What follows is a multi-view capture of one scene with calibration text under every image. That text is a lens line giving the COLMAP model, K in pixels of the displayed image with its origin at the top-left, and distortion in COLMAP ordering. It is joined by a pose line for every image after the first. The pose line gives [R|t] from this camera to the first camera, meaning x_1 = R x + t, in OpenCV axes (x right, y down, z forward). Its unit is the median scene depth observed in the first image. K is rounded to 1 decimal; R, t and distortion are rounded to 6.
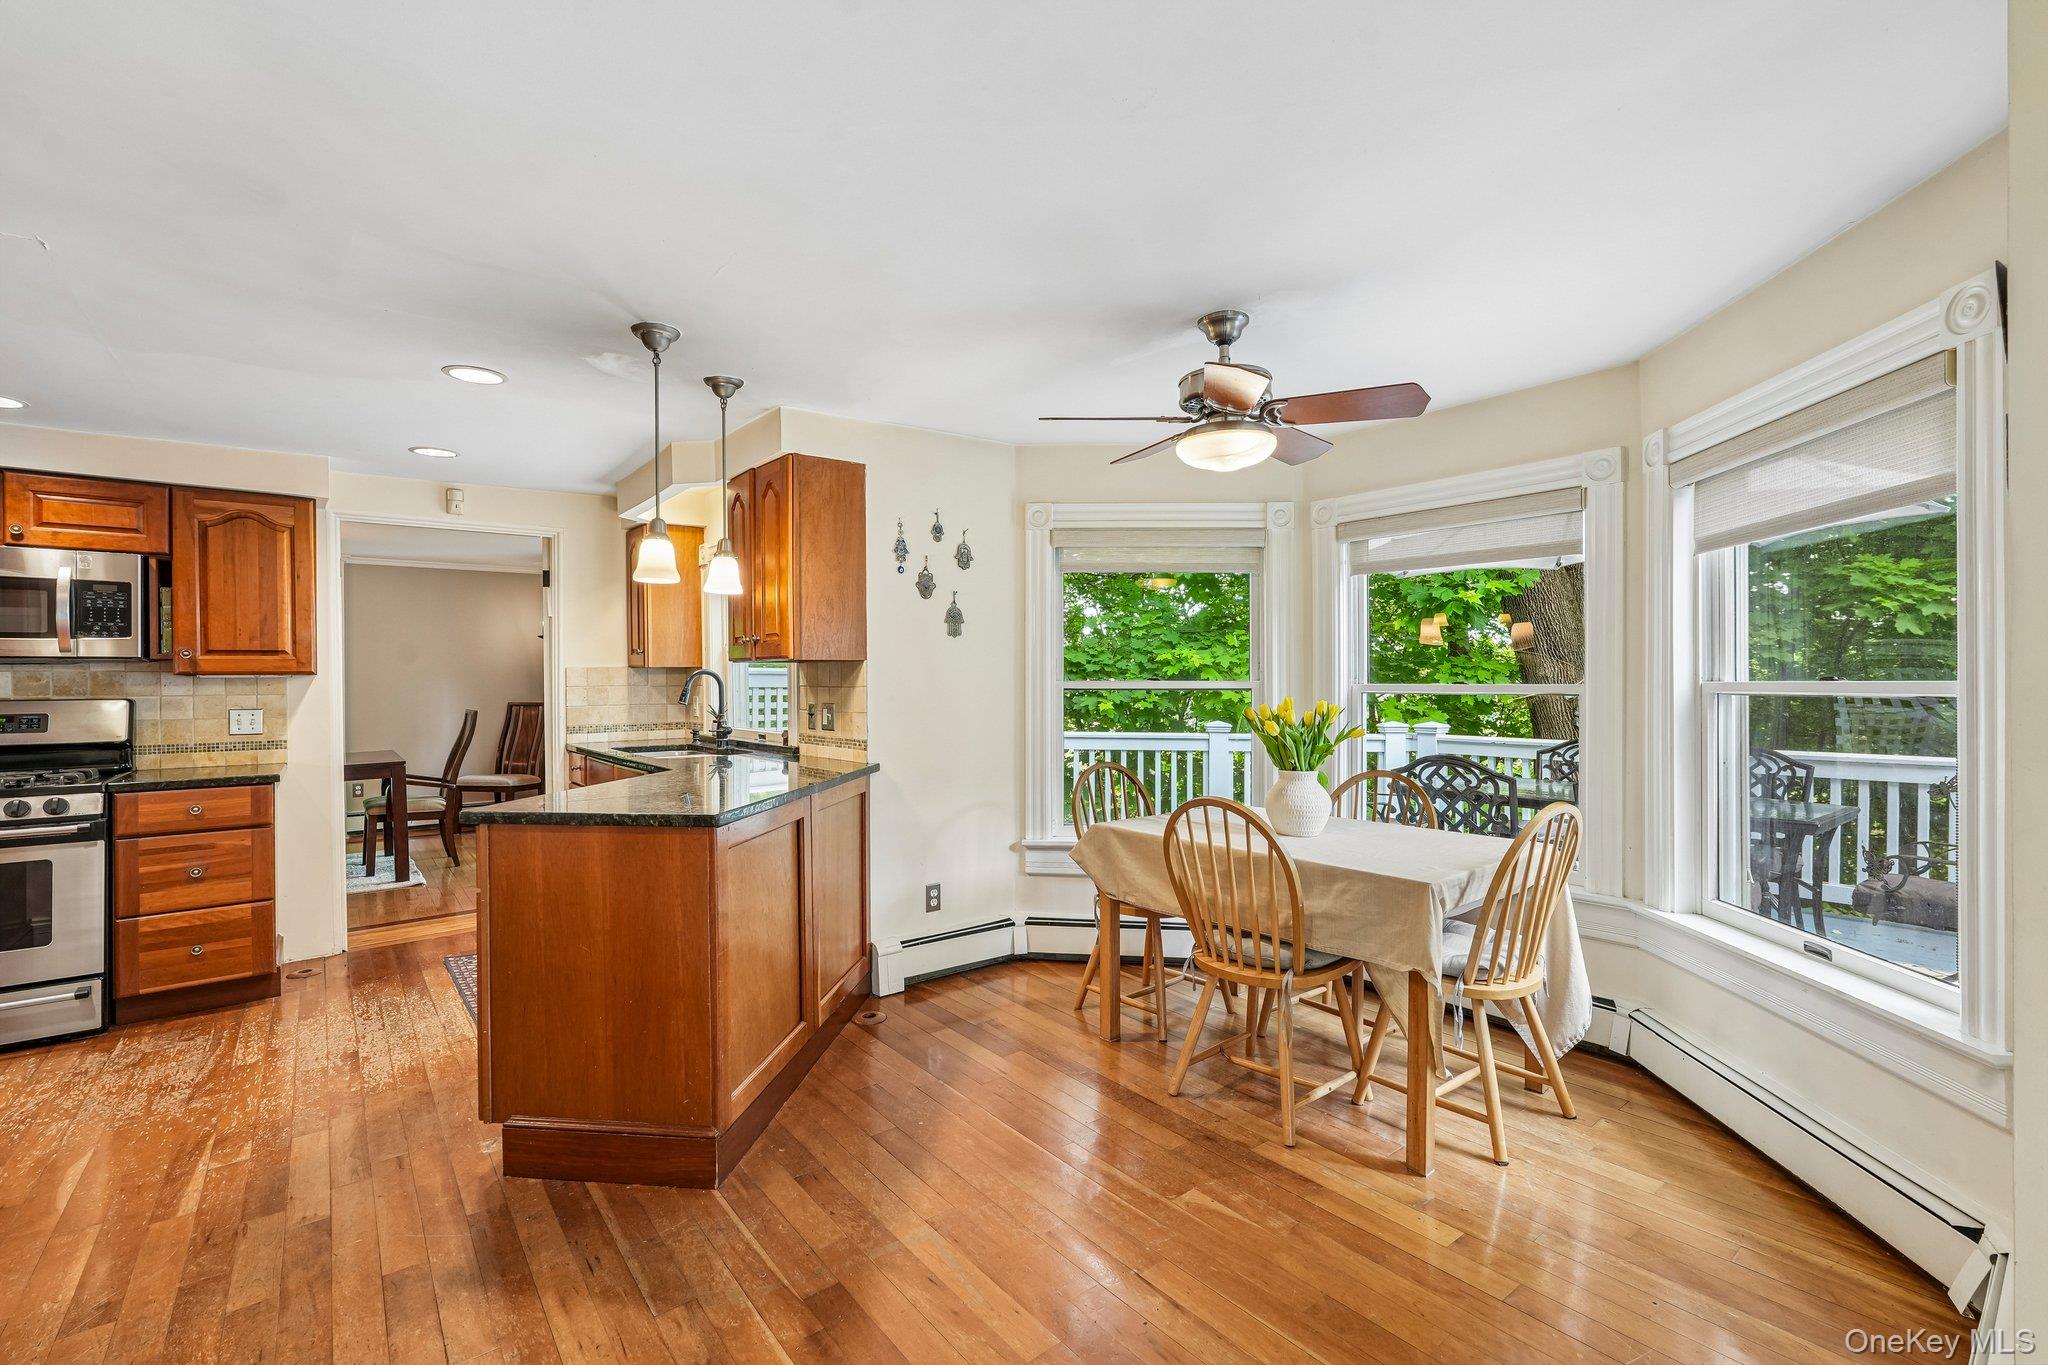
lens RADIAL K [[912.2, 0, 1027.4], [0, 912.2, 683.4], [0, 0, 1]] dist [-0.001387, 0.000299]
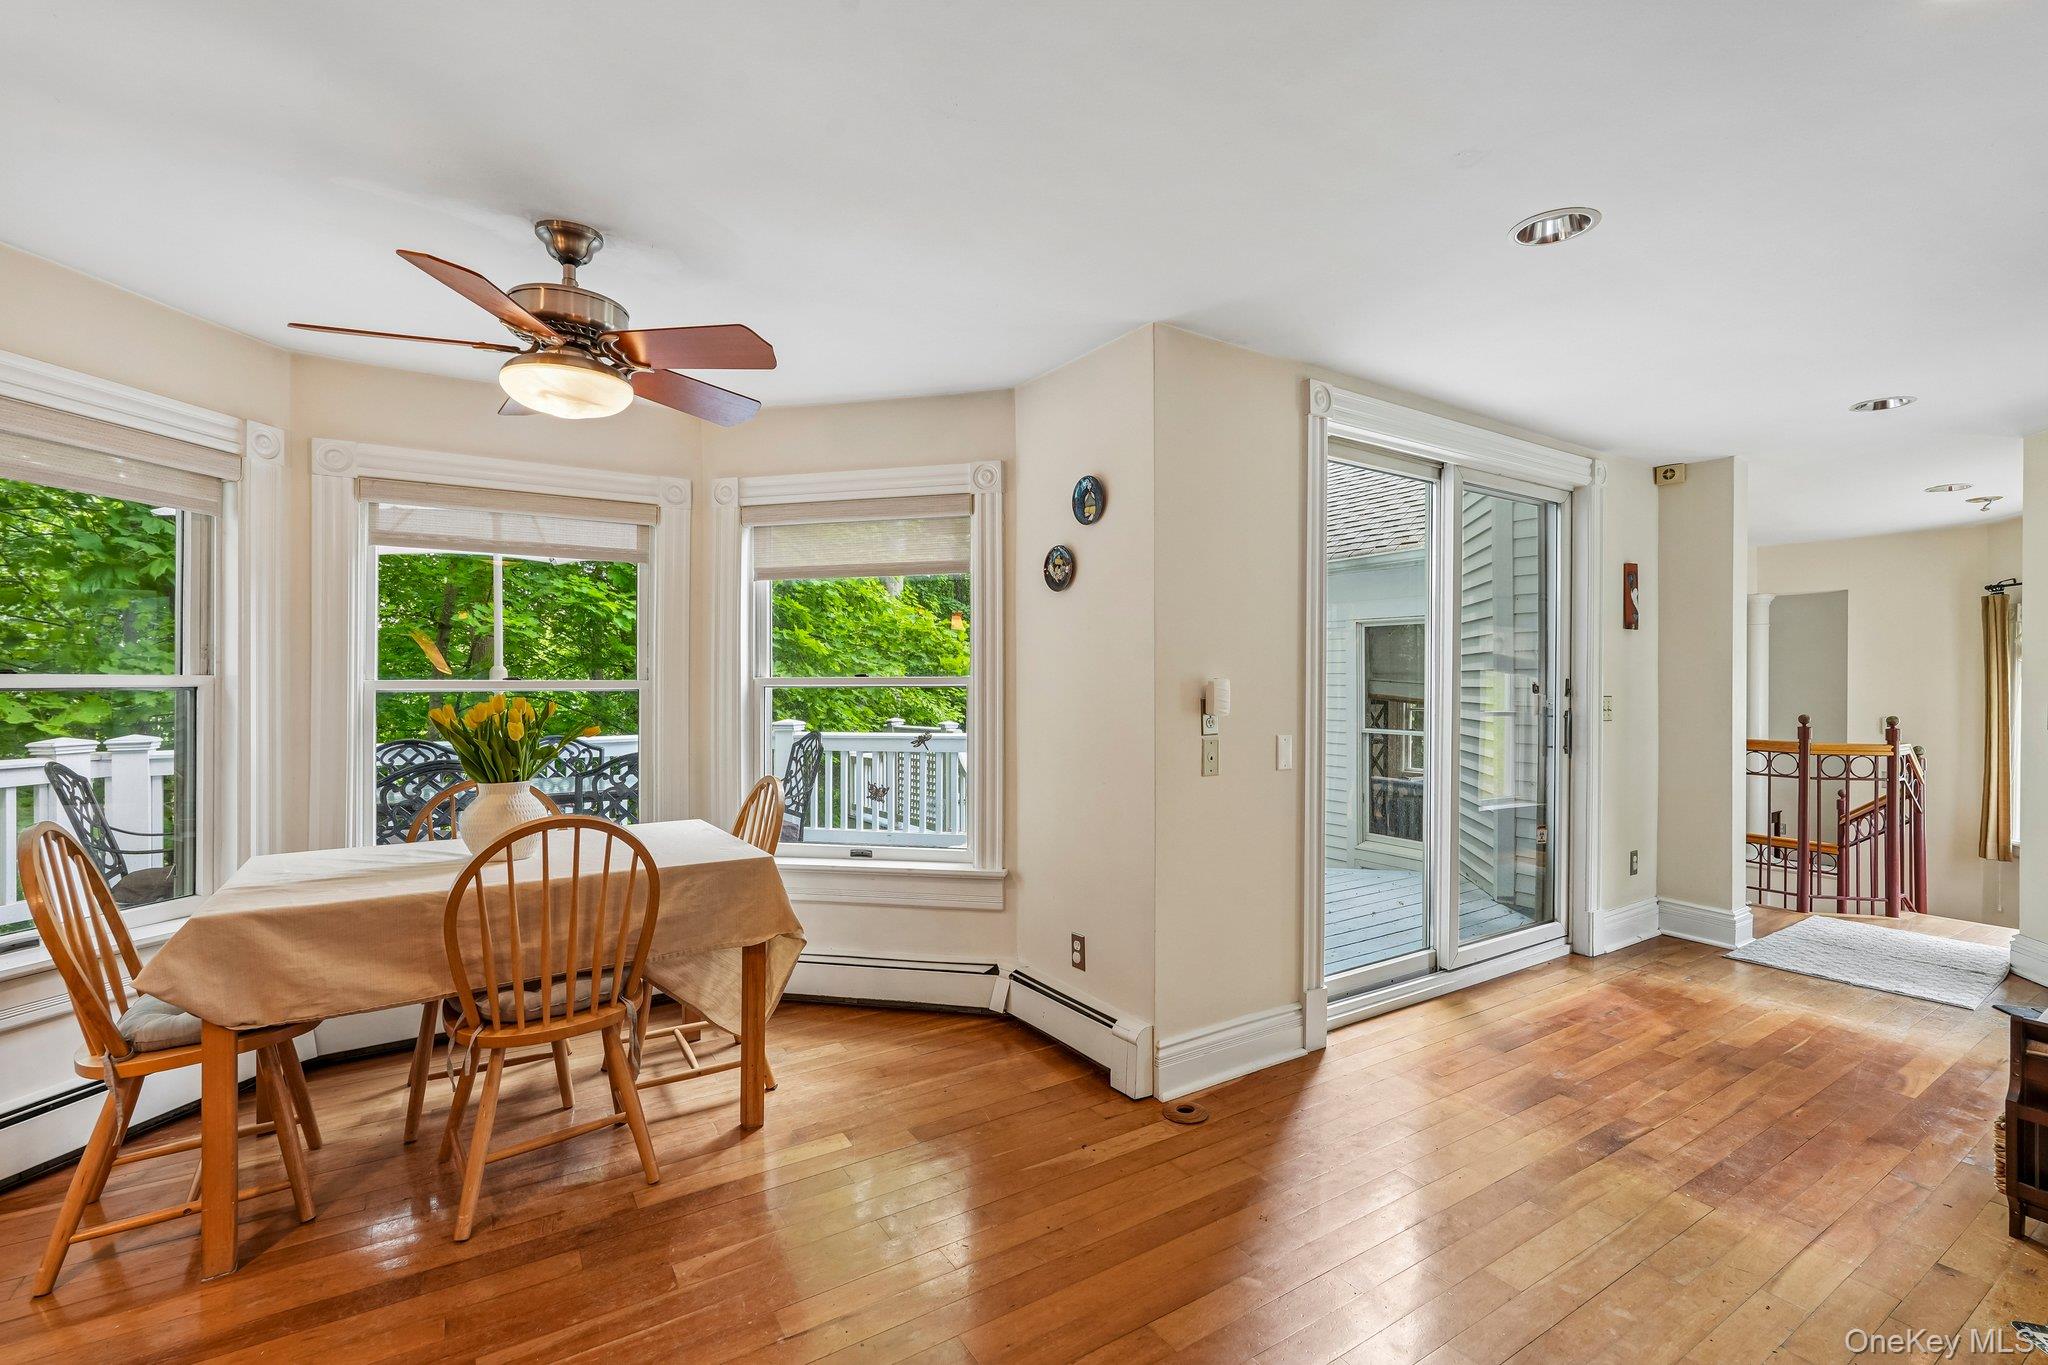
lens RADIAL K [[912.2, 0, 1026.7], [0, 912.2, 677.4], [0, 0, 1]] dist [-0.001387, 0.000299]
pose [[0.092337, 0.005364, 0.995713, -0.534070], [0.004069, 0.999975, -0.005764, 0.007230], [-0.995719, 0.004583, 0.092313, 0.488741]]
